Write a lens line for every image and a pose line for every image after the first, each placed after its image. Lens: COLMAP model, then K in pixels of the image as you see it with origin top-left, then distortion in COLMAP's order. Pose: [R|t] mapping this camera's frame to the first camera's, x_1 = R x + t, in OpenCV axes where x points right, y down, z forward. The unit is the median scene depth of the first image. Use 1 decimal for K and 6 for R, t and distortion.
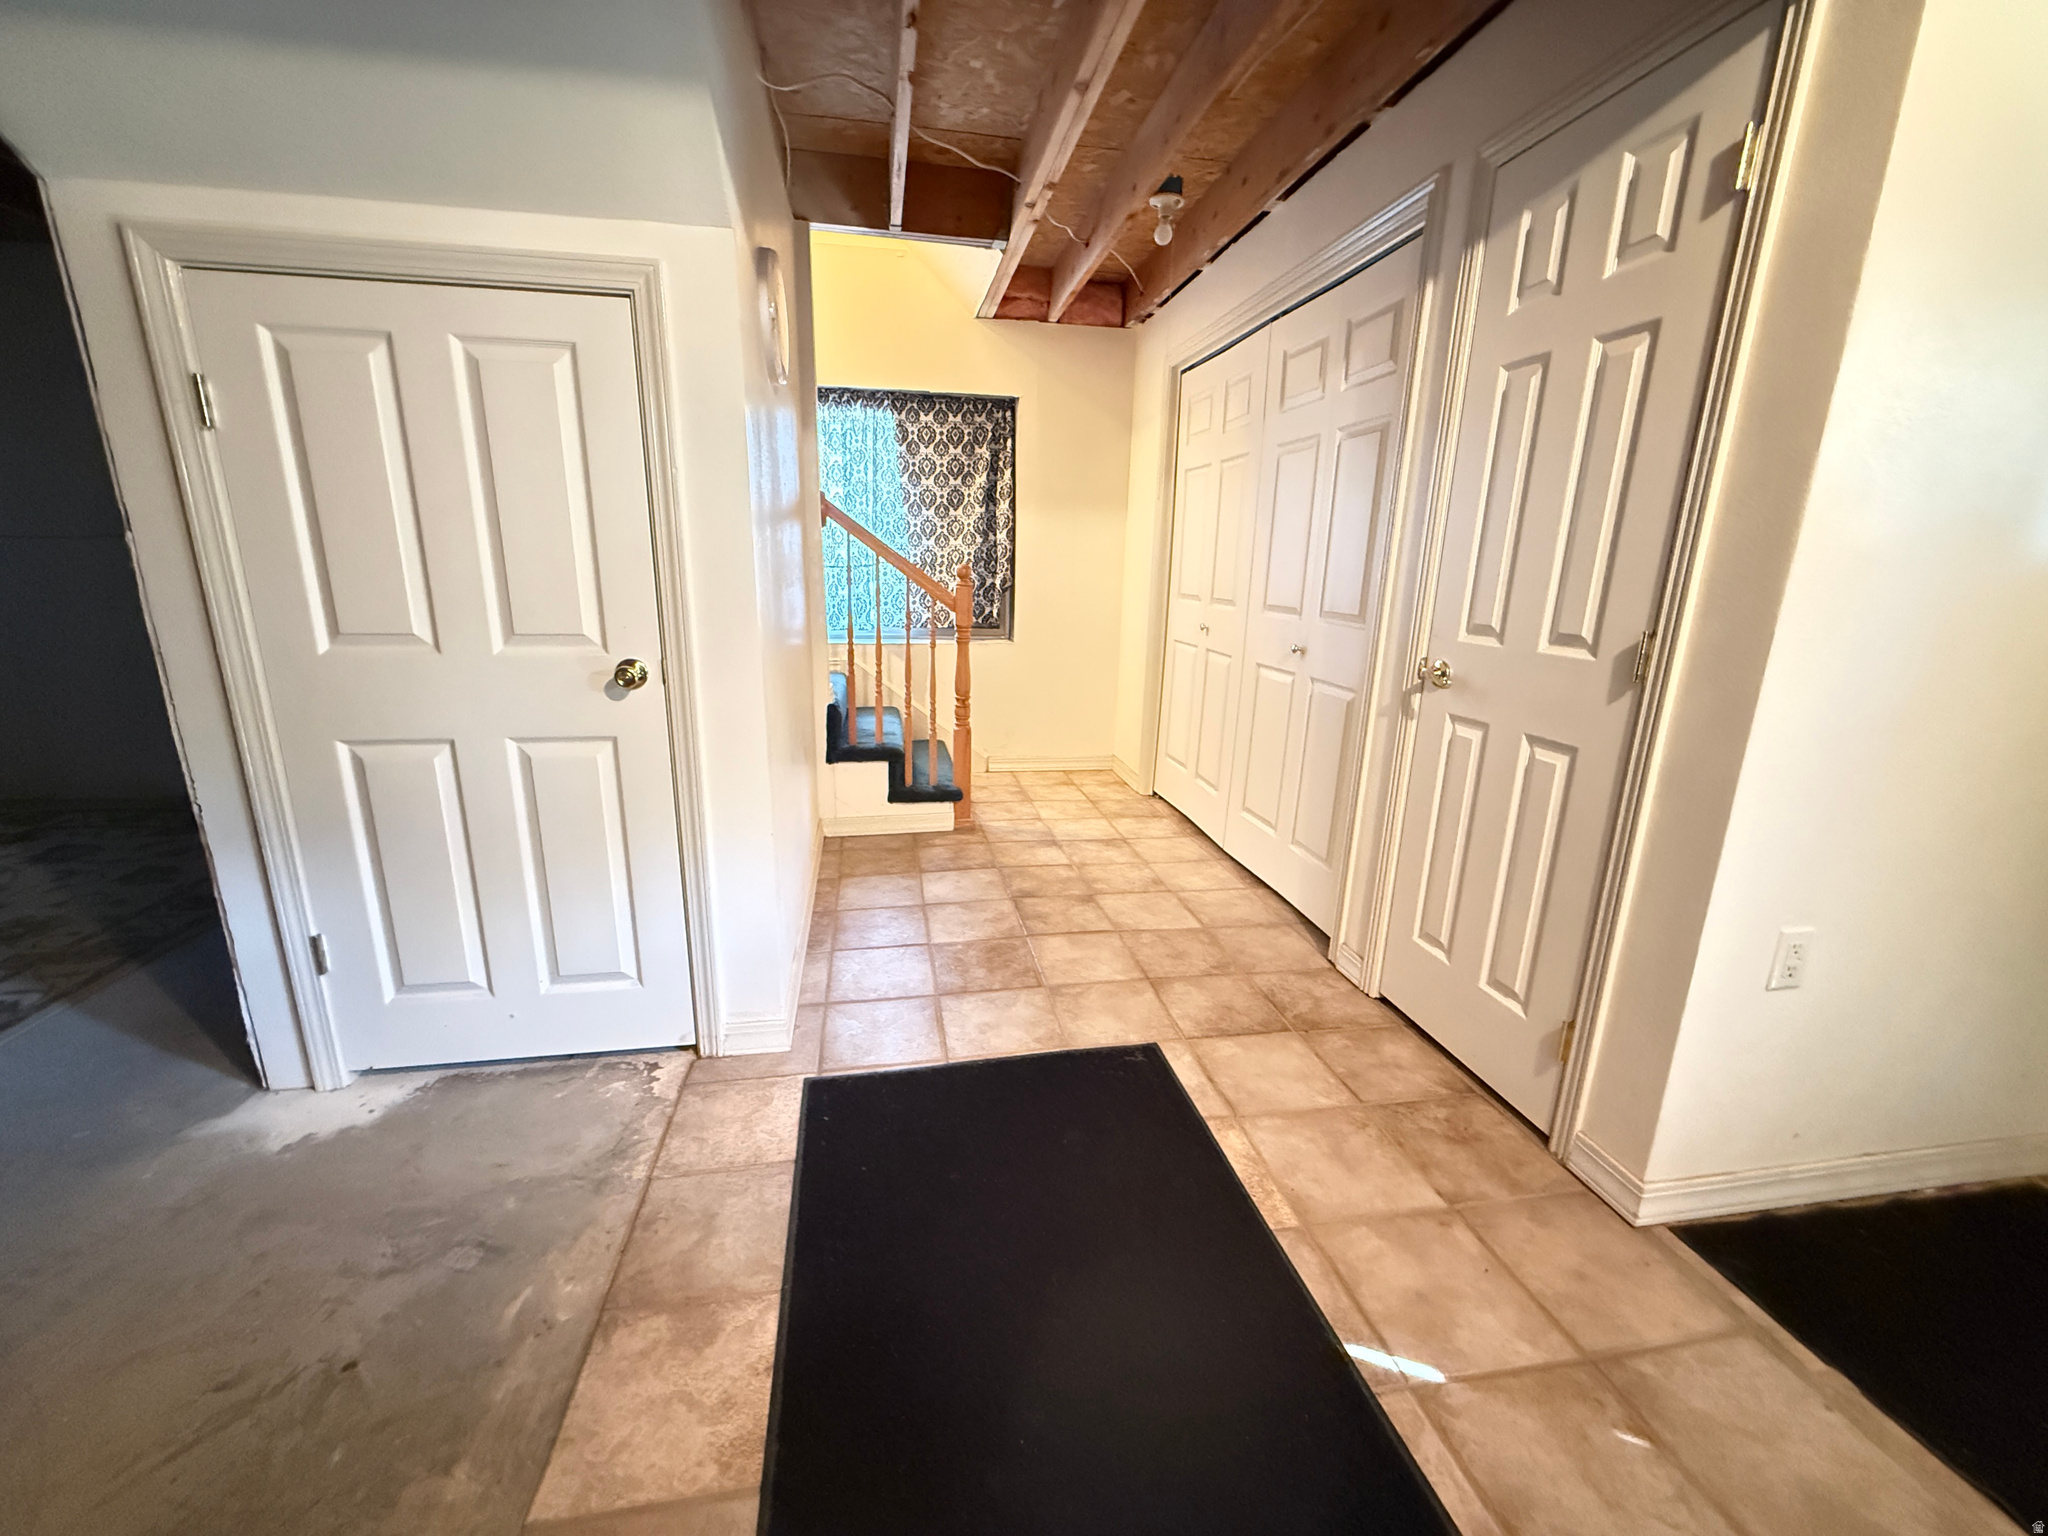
lens RADIAL K [[816.9, 0, 1021.1], [0, 816.9, 768.9], [0, 0, 1]] dist [0.001736, -0.000118]
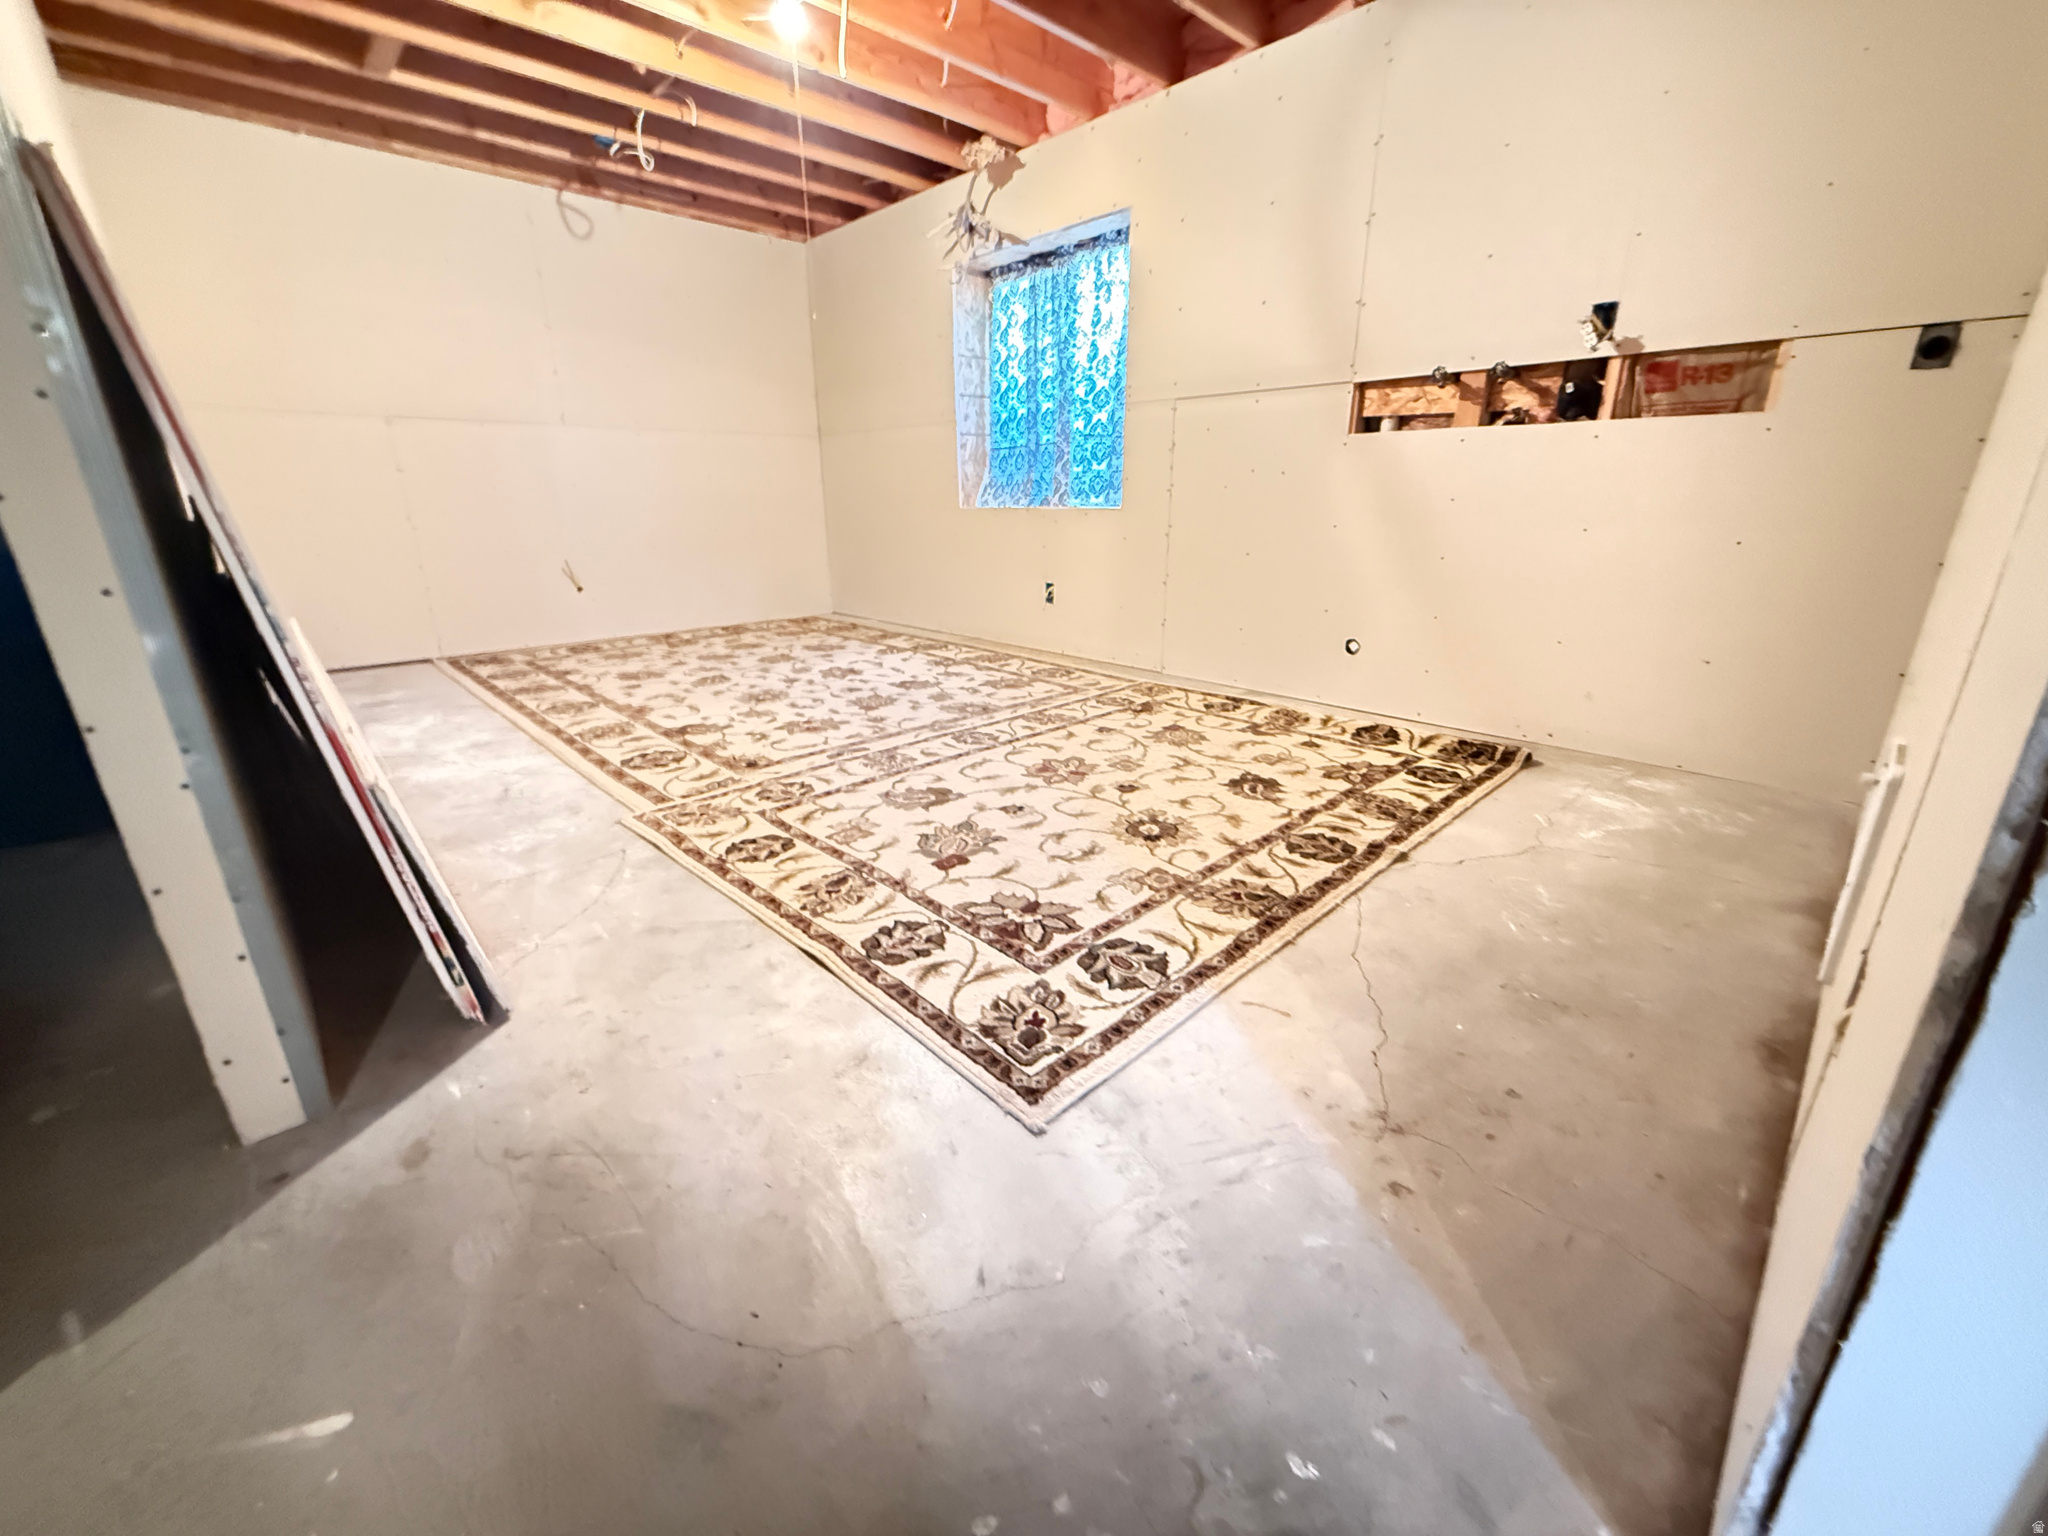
lens RADIAL K [[816.9, 0, 1020.7], [0, 816.9, 765.2], [0, 0, 1]] dist [0.001736, -0.000118]
pose [[0.553599, 0.239295, -0.797663, -0.883240], [-0.186924, 0.969093, 0.160993, 0.033529], [0.811534, 0.059976, 0.581219, 0.542451]]
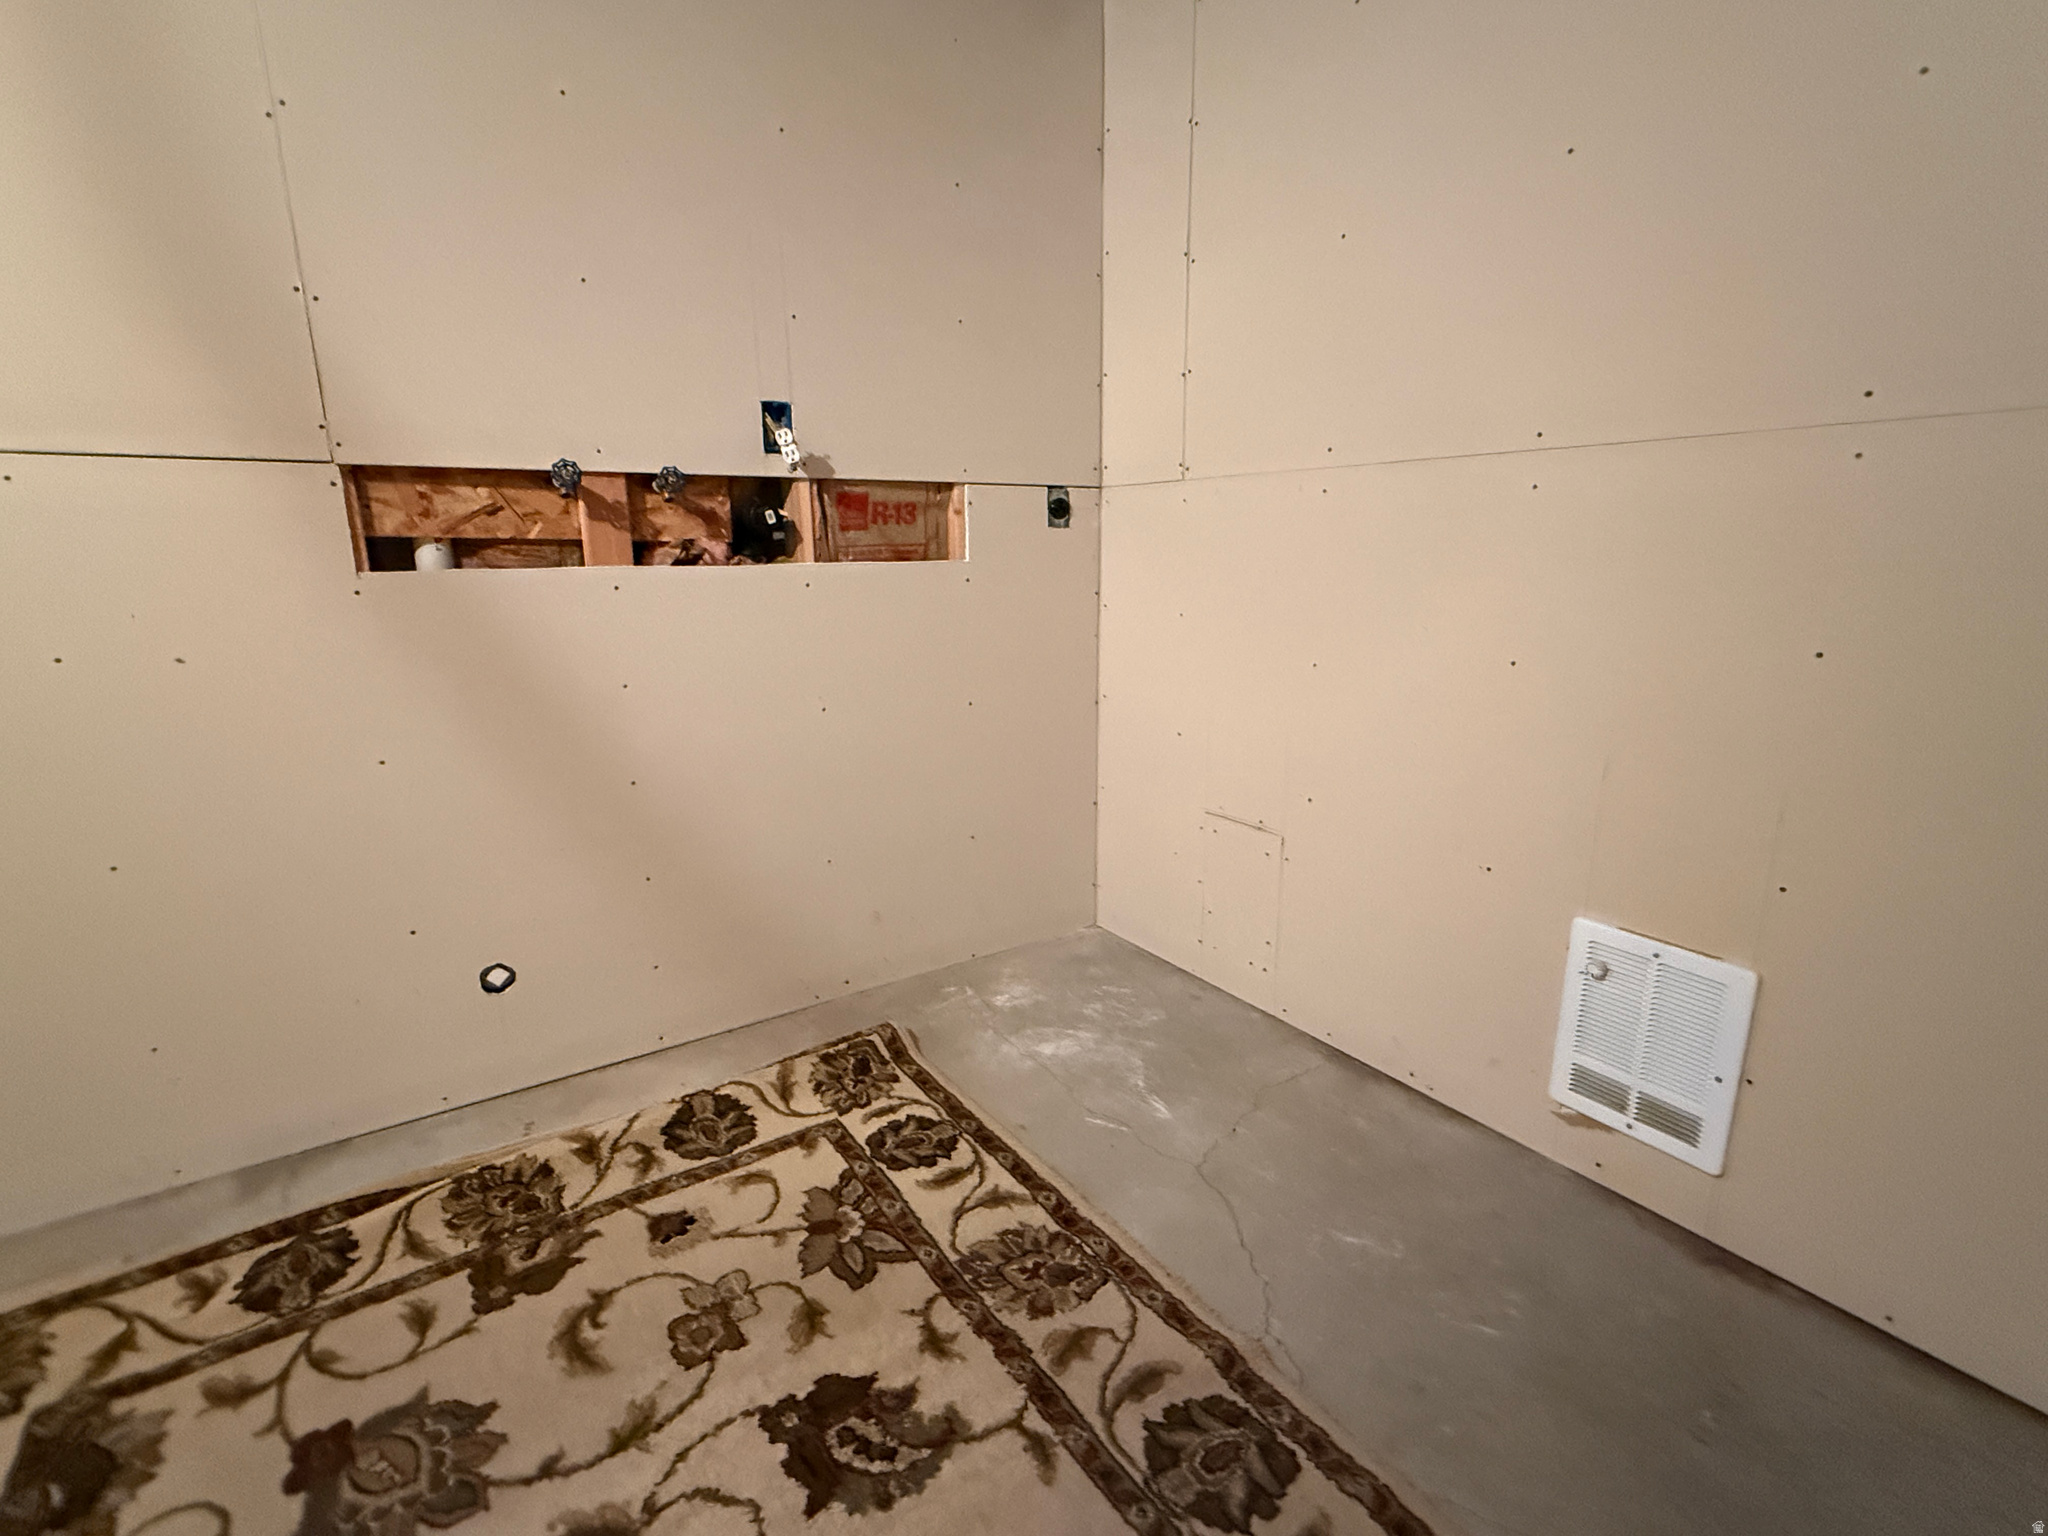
lens RADIAL K [[937.5, 0, 1016.2], [0, 937.5, 769.1], [0, 0, 1]] dist [0.002368, -0.000781]
pose [[0.914486, -0.126804, 0.384234, -1.801094], [0.133403, 0.991016, 0.009551, -0.222523], [-0.381993, 0.042524, 0.923186, 0.981495]]
